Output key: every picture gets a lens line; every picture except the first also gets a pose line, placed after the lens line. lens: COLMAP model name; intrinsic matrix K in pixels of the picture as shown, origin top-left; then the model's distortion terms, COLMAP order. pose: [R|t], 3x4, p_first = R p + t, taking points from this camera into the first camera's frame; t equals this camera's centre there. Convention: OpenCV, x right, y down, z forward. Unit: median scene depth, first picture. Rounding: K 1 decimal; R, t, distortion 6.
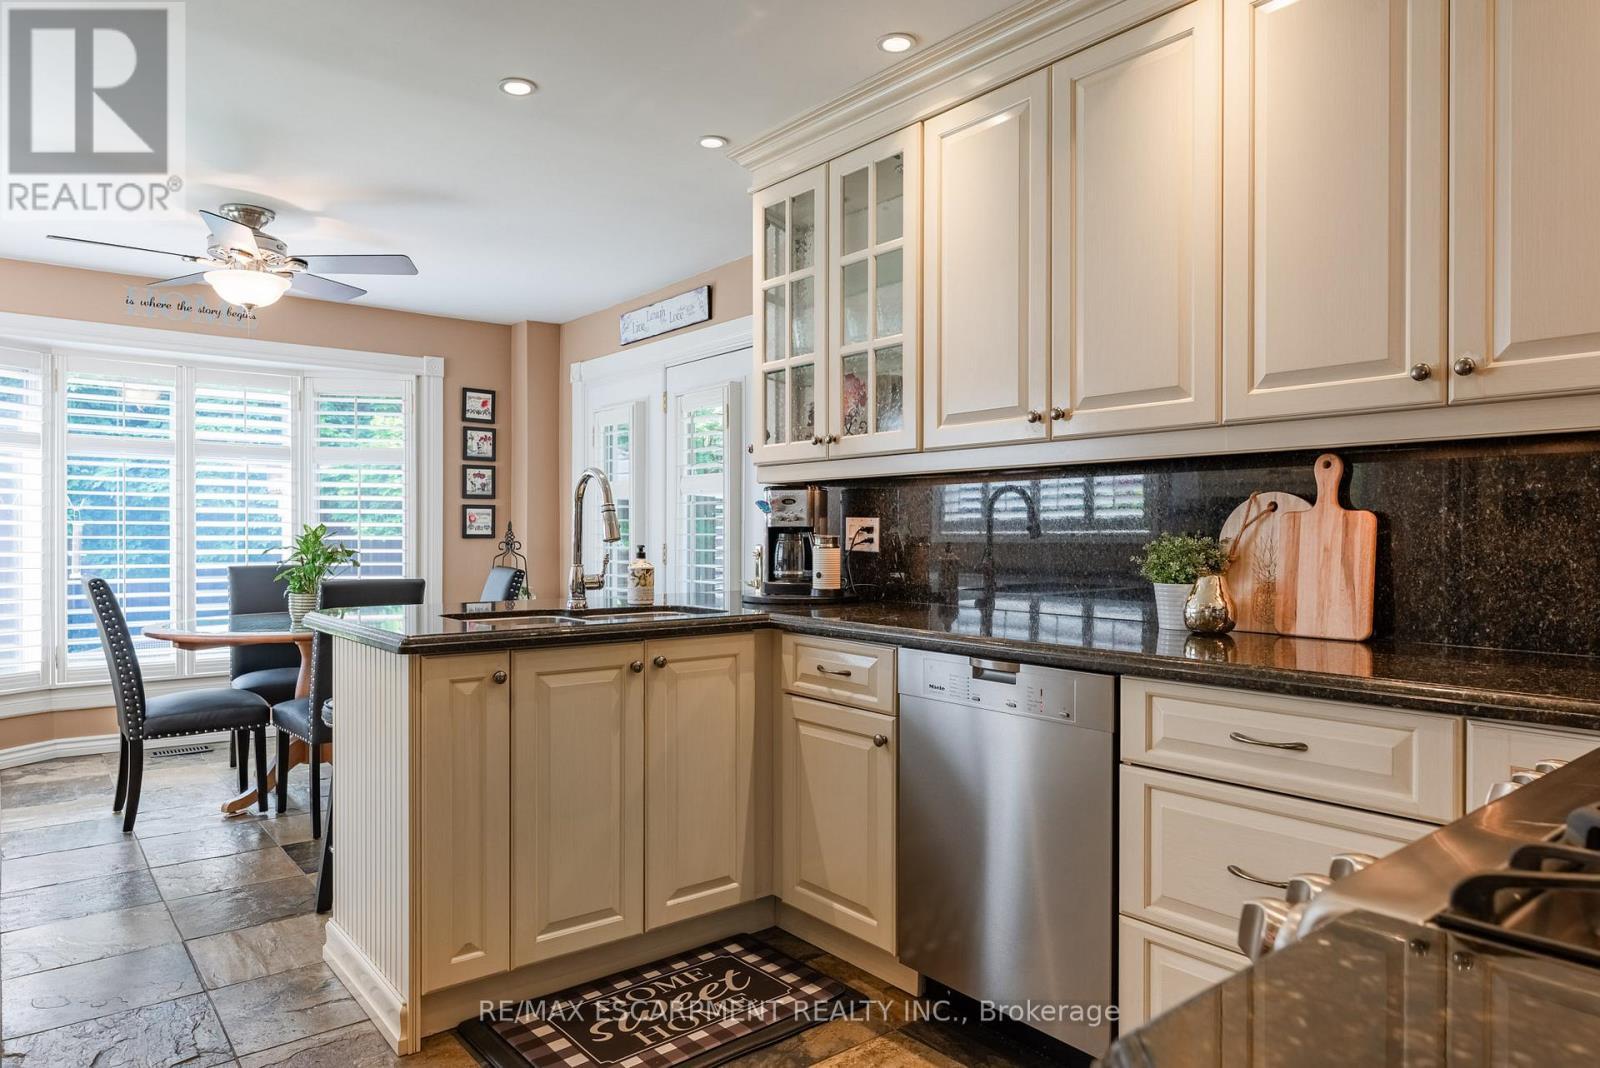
lens RADIAL K [[985.6, 0, 799.9], [0, 985.6, 527.7], [0, 0, 1]] dist [0.006805, 0.002471]
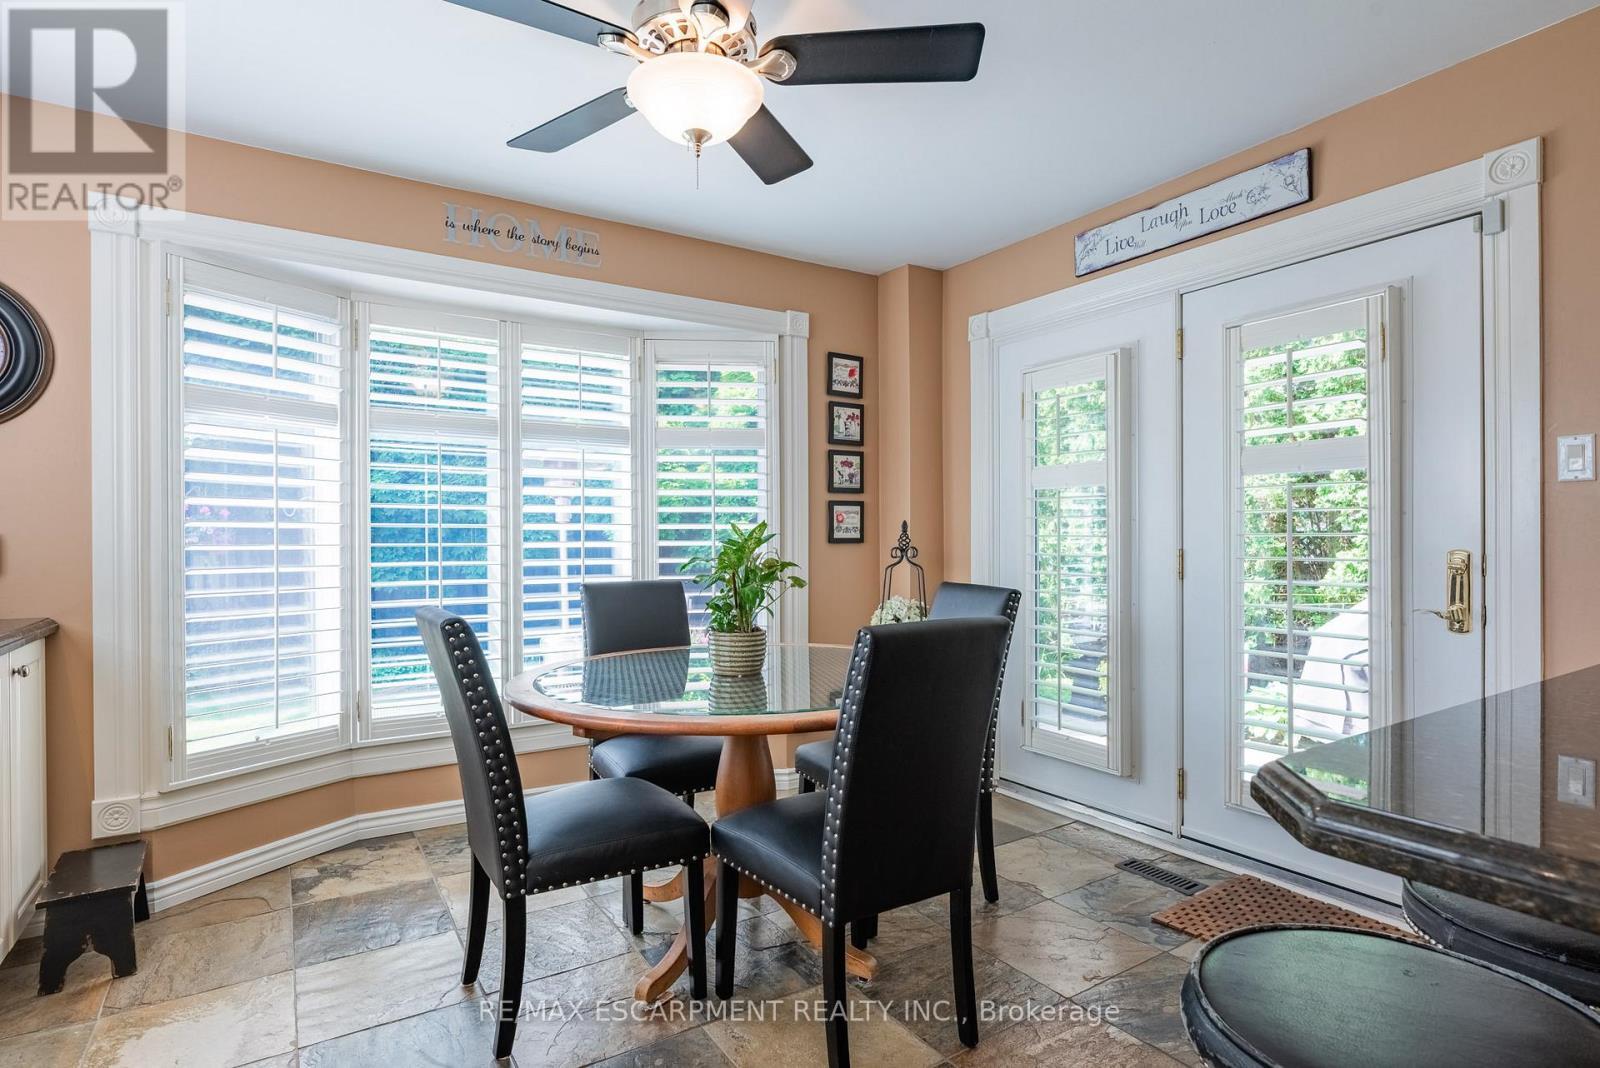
lens RADIAL K [[799.9, 0, 802.8], [0, 799.9, 530.3], [0, 0, 1]] dist [0.005126, 0.000323]
pose [[0.995305, -0.007680, -0.096481, -0.336483], [0.007337, 0.999965, -0.003914, 0.002916], [0.096508, 0.003188, 0.995327, 0.404832]]
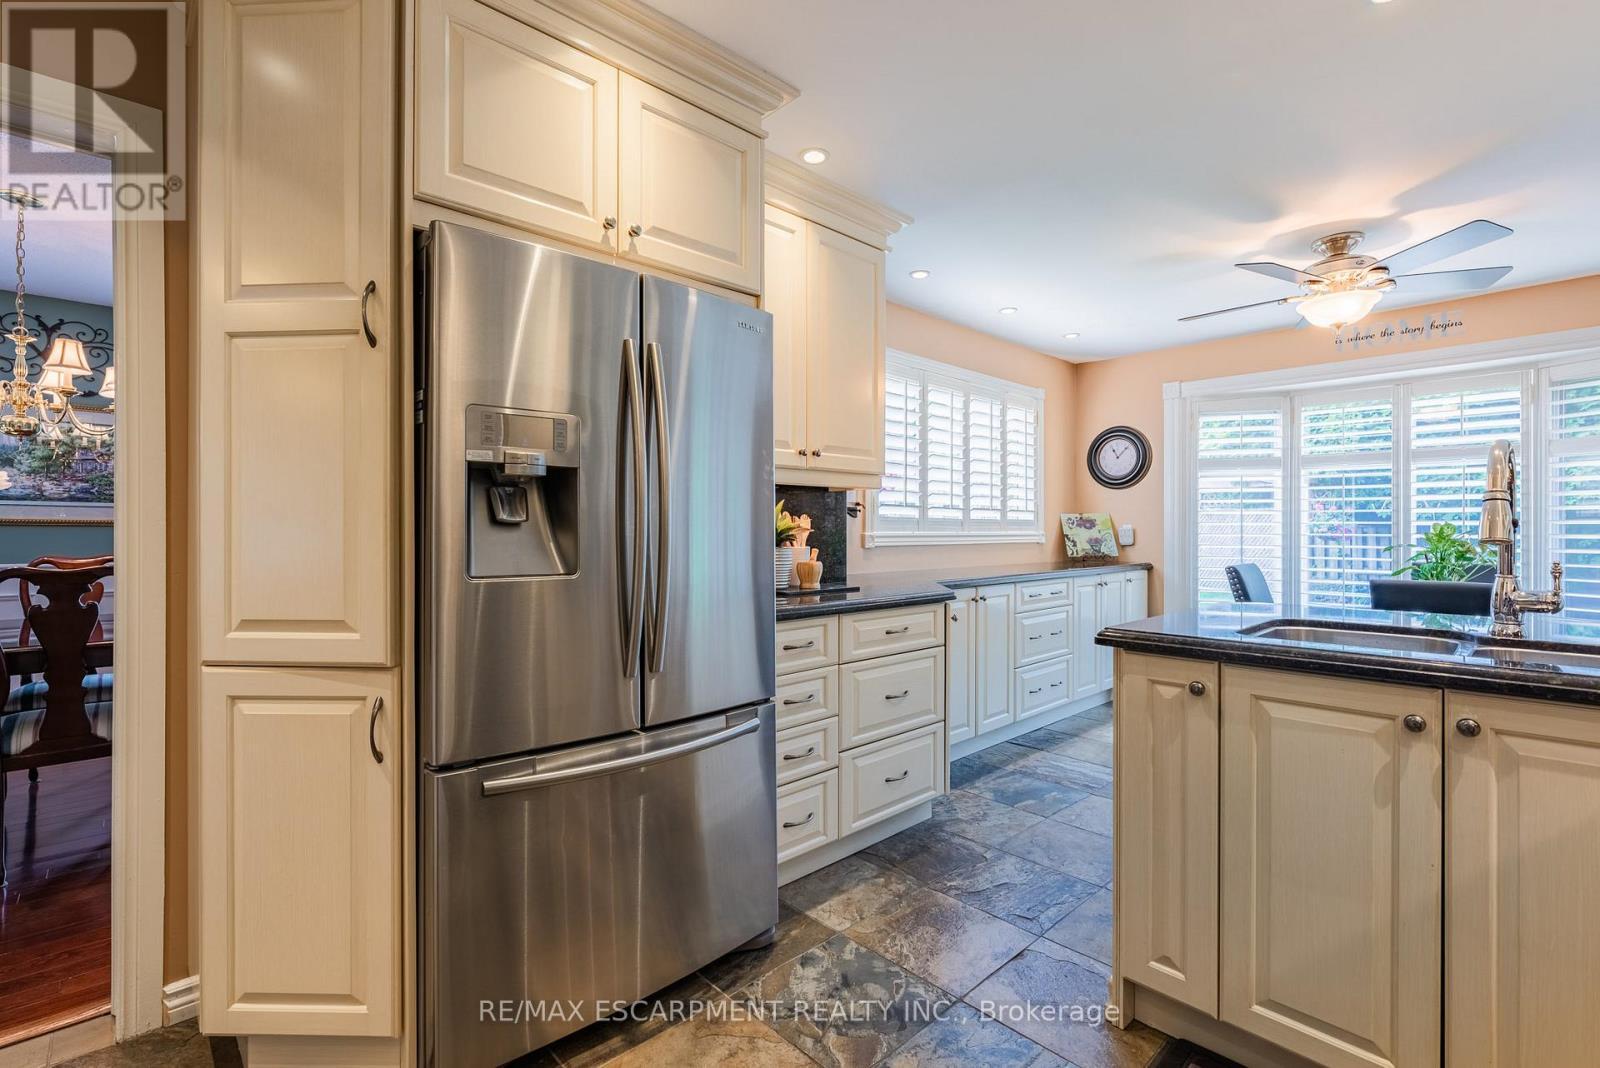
lens RADIAL K [[726.3, 0, 797.5], [0, 726.3, 524.9], [0, 0, 1]] dist [-0.004878, -0.000306]
pose [[0.081272, -0.008509, -0.996656, 0.143890], [0.004389, 0.999957, -0.008179, 0.001373], [0.996682, -0.003710, 0.081305, 0.244264]]
